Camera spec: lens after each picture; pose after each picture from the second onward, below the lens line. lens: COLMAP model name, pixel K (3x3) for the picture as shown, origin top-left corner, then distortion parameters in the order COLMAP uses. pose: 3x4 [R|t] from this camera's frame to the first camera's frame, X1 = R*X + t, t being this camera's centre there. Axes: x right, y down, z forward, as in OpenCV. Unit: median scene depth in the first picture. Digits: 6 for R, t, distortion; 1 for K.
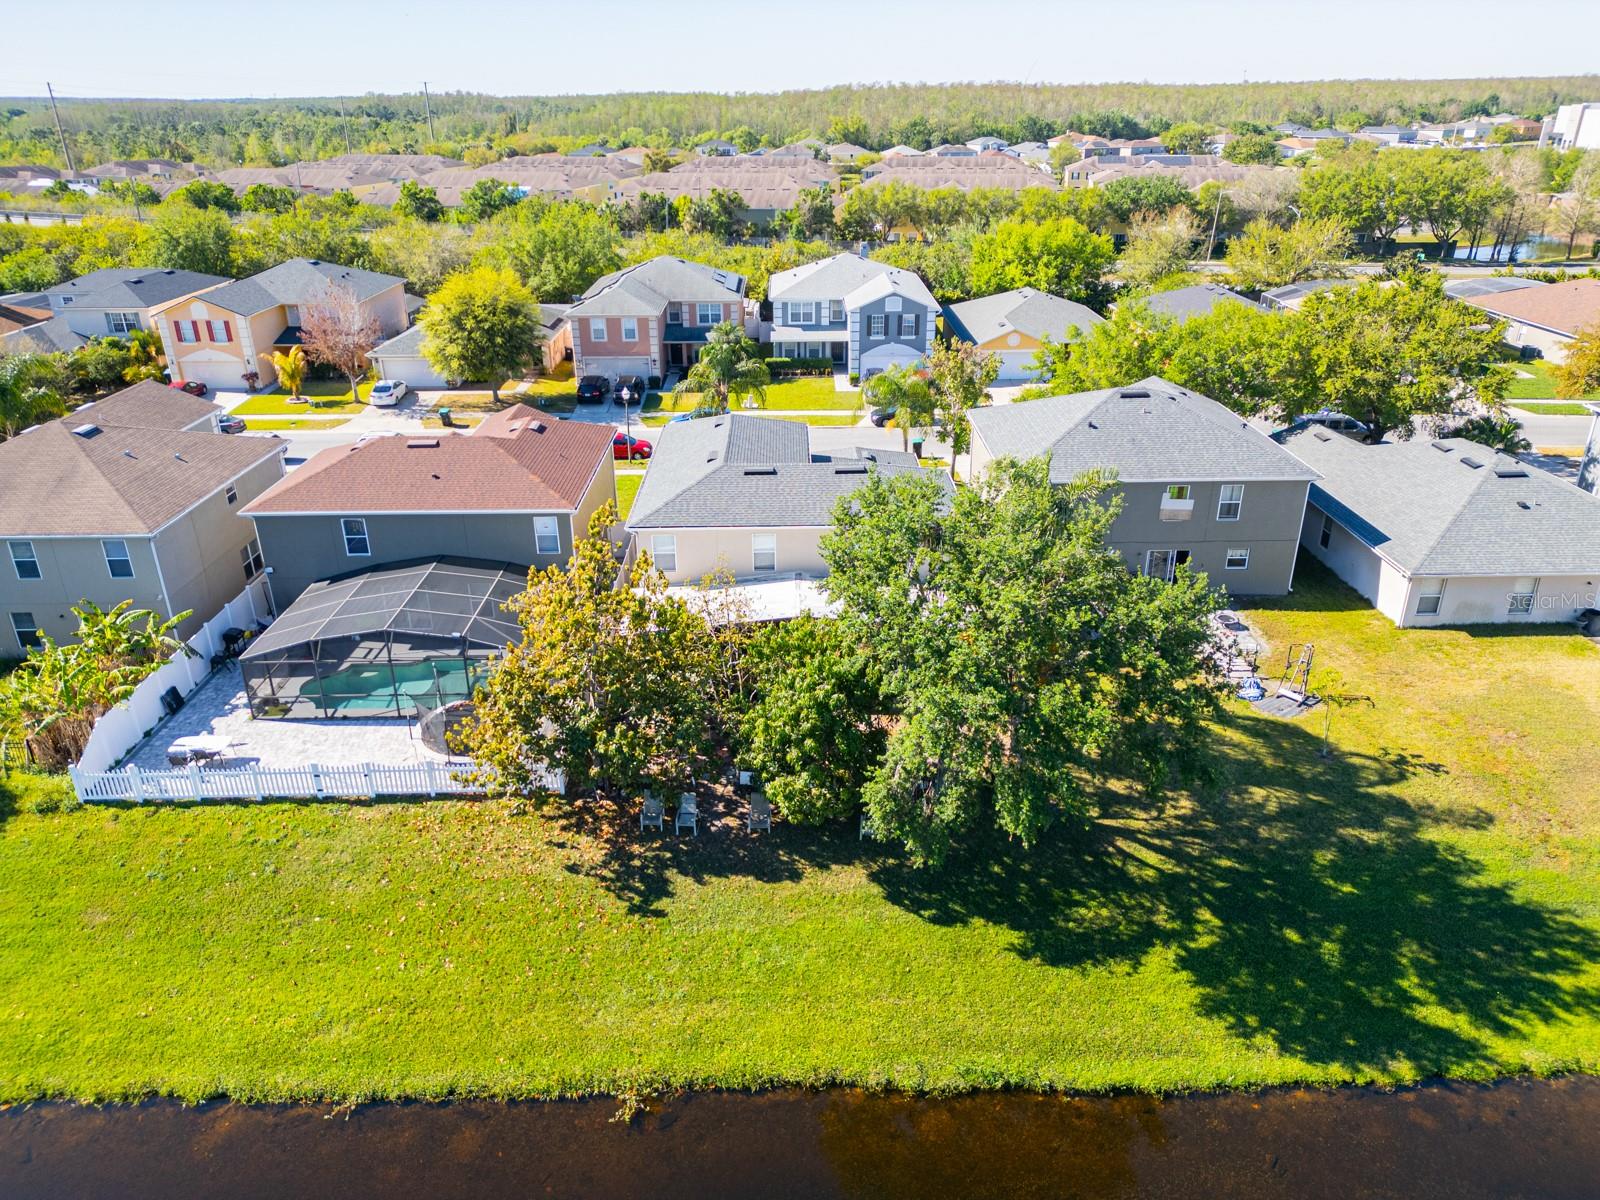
lens RADIAL K [[1114.6, 0, 798.0], [0, 1114.6, 599.7], [0, 0, 1]] dist [0.075133, -0.070170]
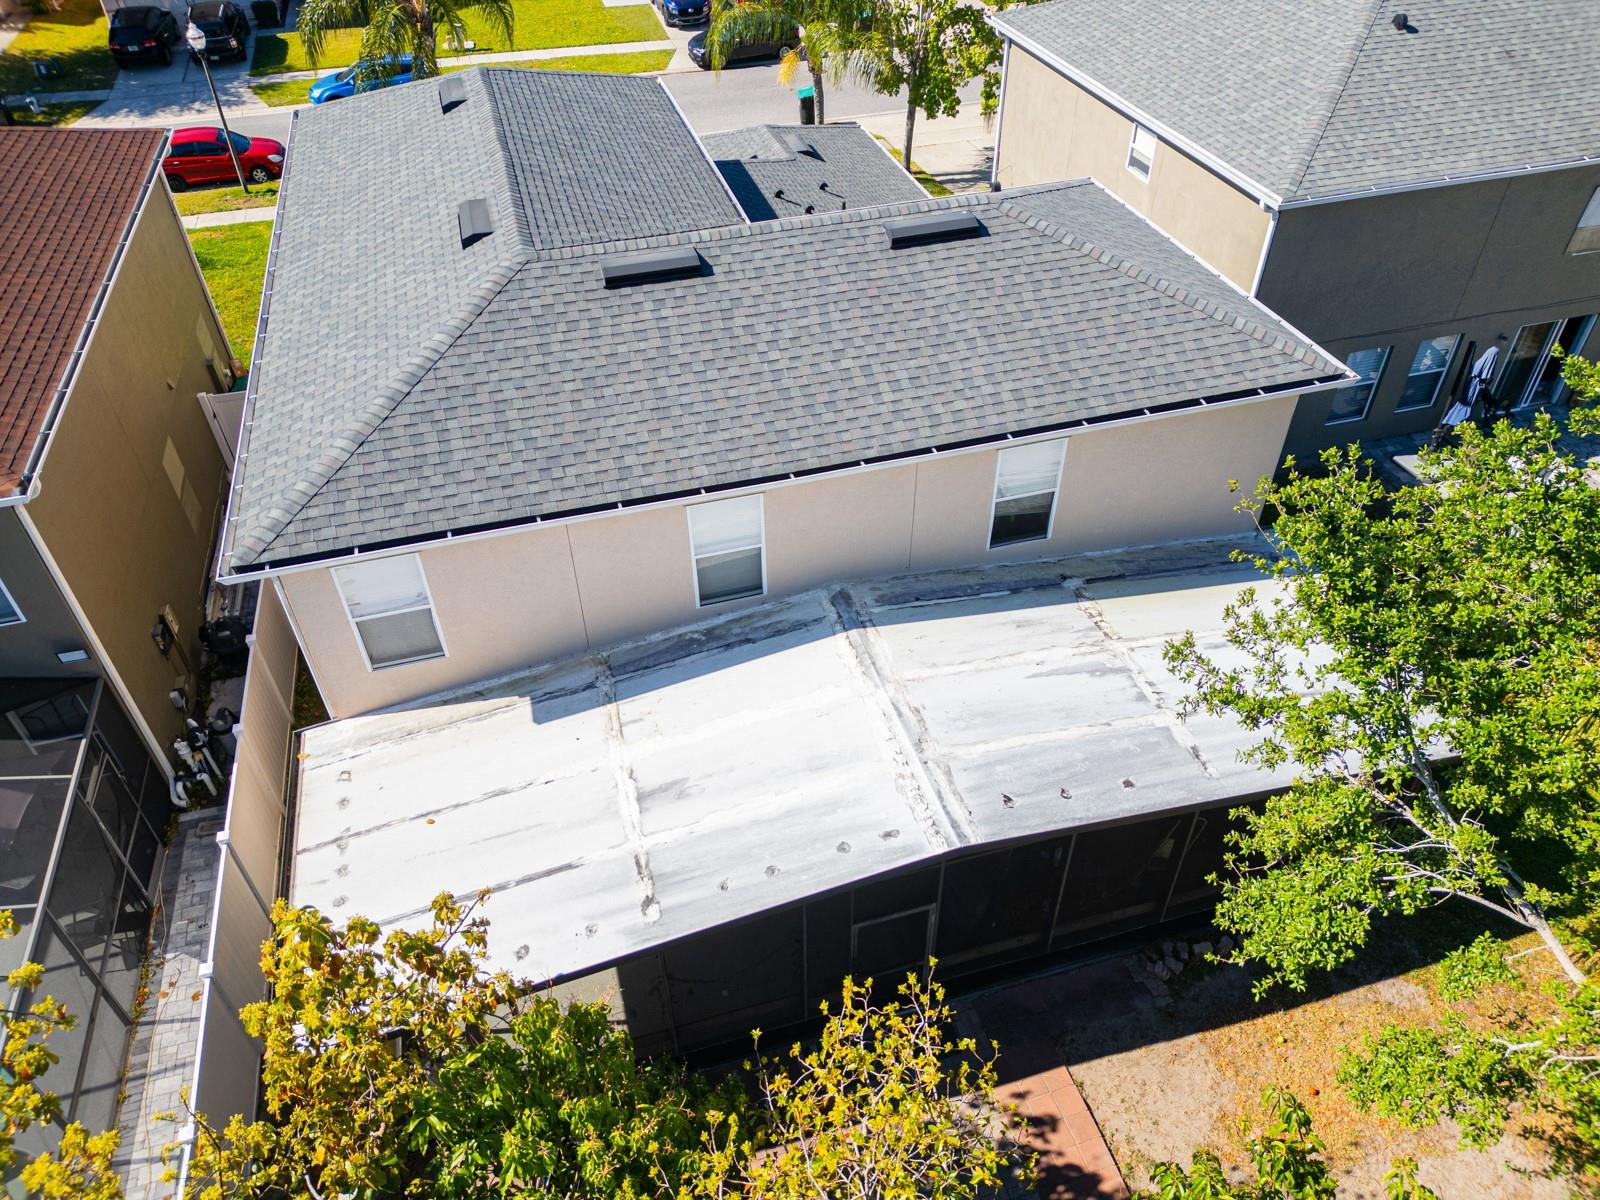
lens RADIAL K [[1114.6, 0, 798.0], [0, 1114.6, 599.7], [0, 0, 1]] dist [0.075133, -0.070170]
pose [[0.964770, -0.175287, 0.196197, -0.096086], [0.112035, 0.948452, 0.296456, -0.153792], [-0.238048, -0.264031, 0.934677, 0.905760]]
